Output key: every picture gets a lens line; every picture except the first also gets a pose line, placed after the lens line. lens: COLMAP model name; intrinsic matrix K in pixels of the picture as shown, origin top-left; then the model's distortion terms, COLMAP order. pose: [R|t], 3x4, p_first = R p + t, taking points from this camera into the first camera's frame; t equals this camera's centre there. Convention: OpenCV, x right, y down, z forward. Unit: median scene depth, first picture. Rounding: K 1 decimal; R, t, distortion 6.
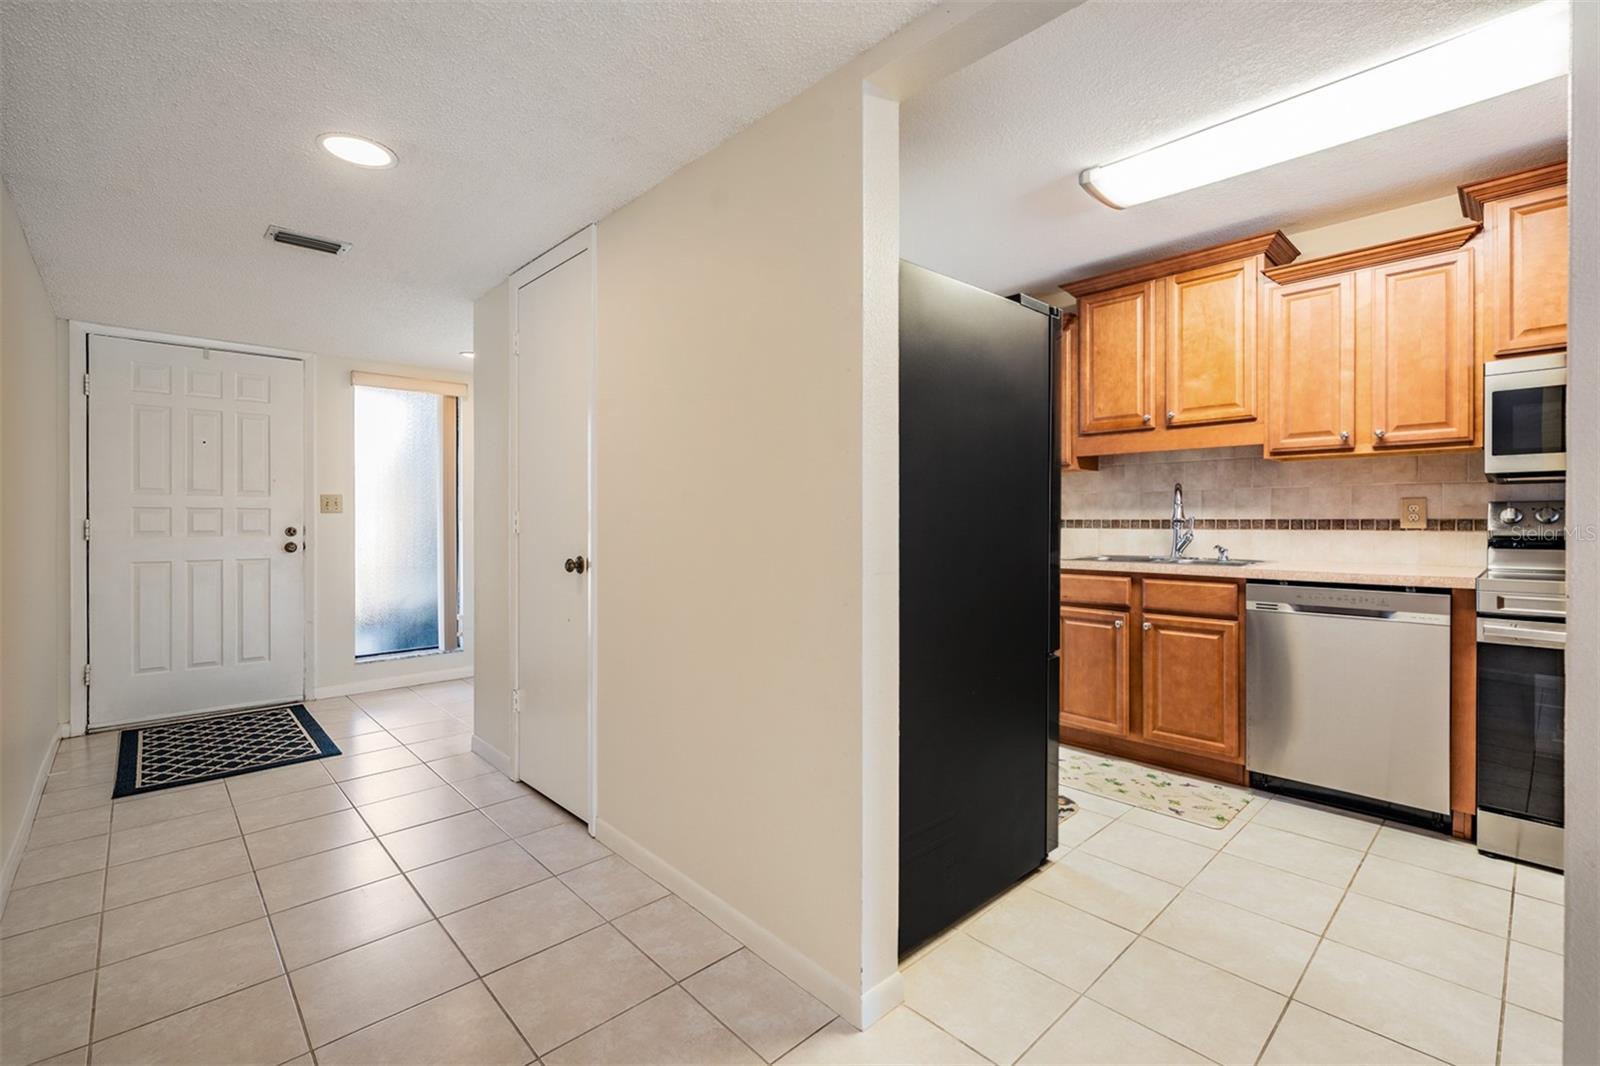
lens RADIAL K [[698.9, 0, 800.3], [0, 698.9, 524.3], [0, 0, 1]] dist [-0.000181, -0.000300]
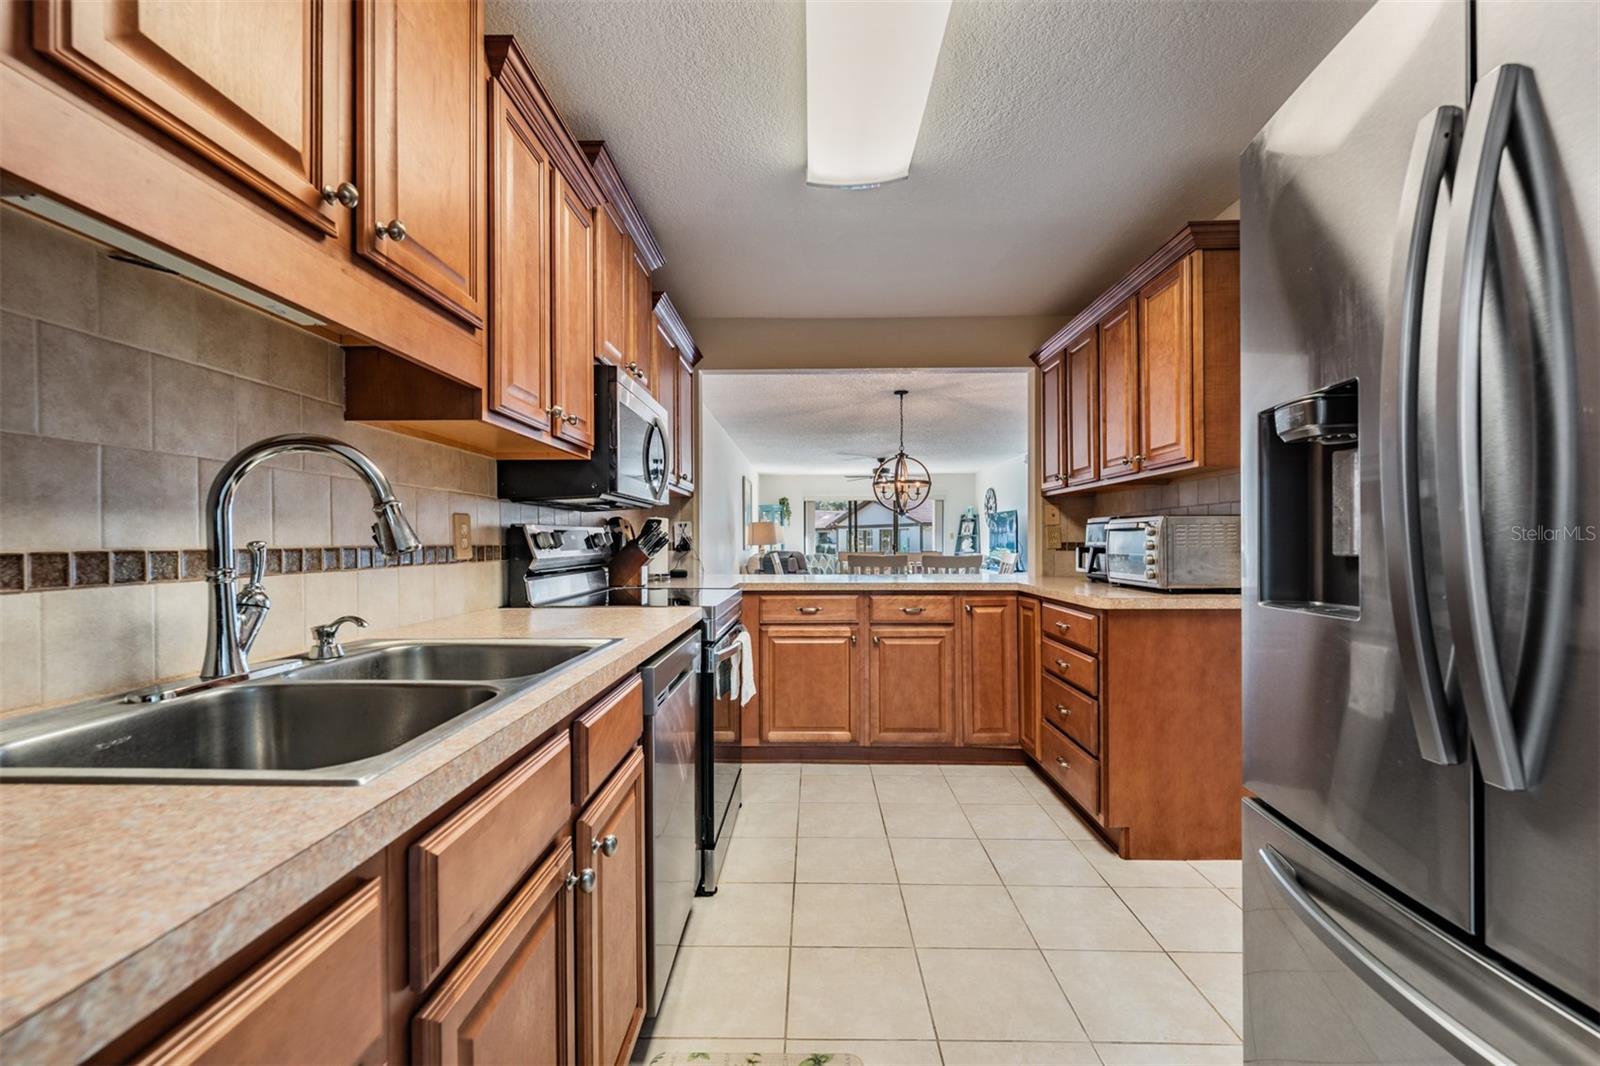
lens RADIAL K [[671.9, 0, 799.9], [0, 671.9, 542.7], [0, 0, 1]] dist [-0.000533, -0.000344]
pose [[-0.713513, 0.003342, 0.700634, 0.184450], [0.010886, 0.999921, 0.006316, -0.010137], [-0.700557, 0.012134, -0.713493, 1.173989]]
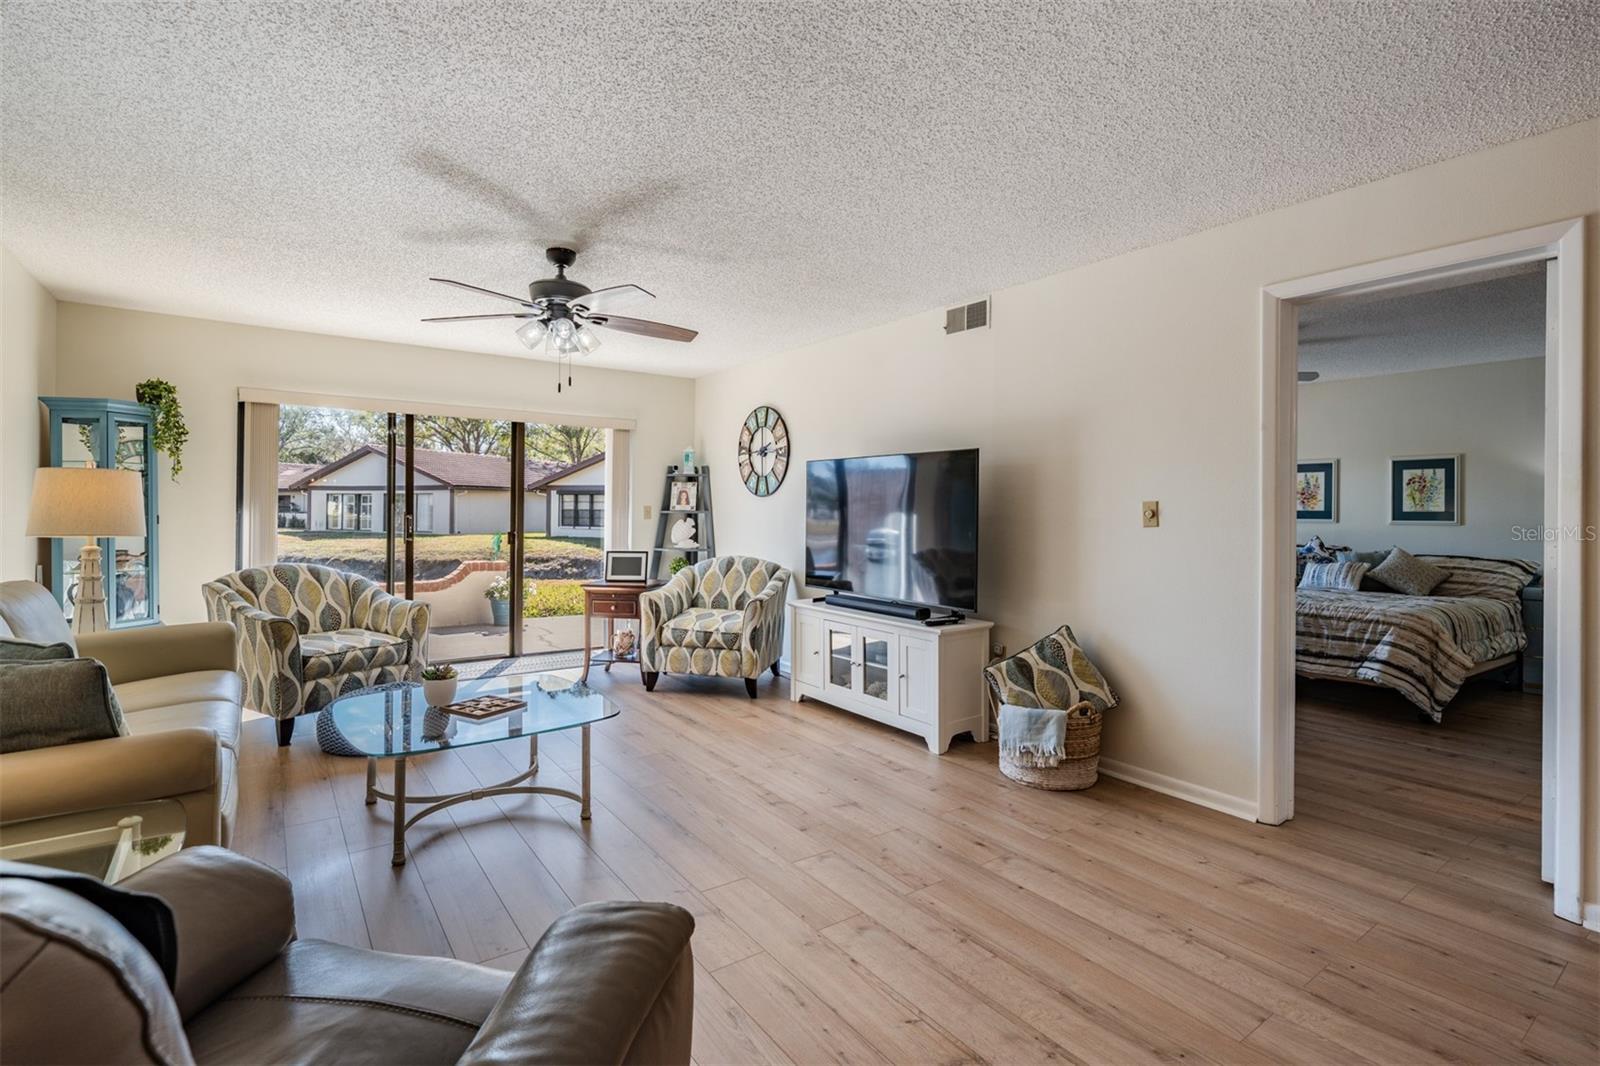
lens RADIAL K [[750.4, 0, 794.7], [0, 750.4, 508.1], [0, 0, 1]] dist [0.000592, -0.000056]
pose [[-0.990116, -0.007015, 0.140073, 1.767648], [-0.006739, 0.999974, 0.002445, -0.035626], [-0.140087, 0.001477, -0.990138, -0.488090]]
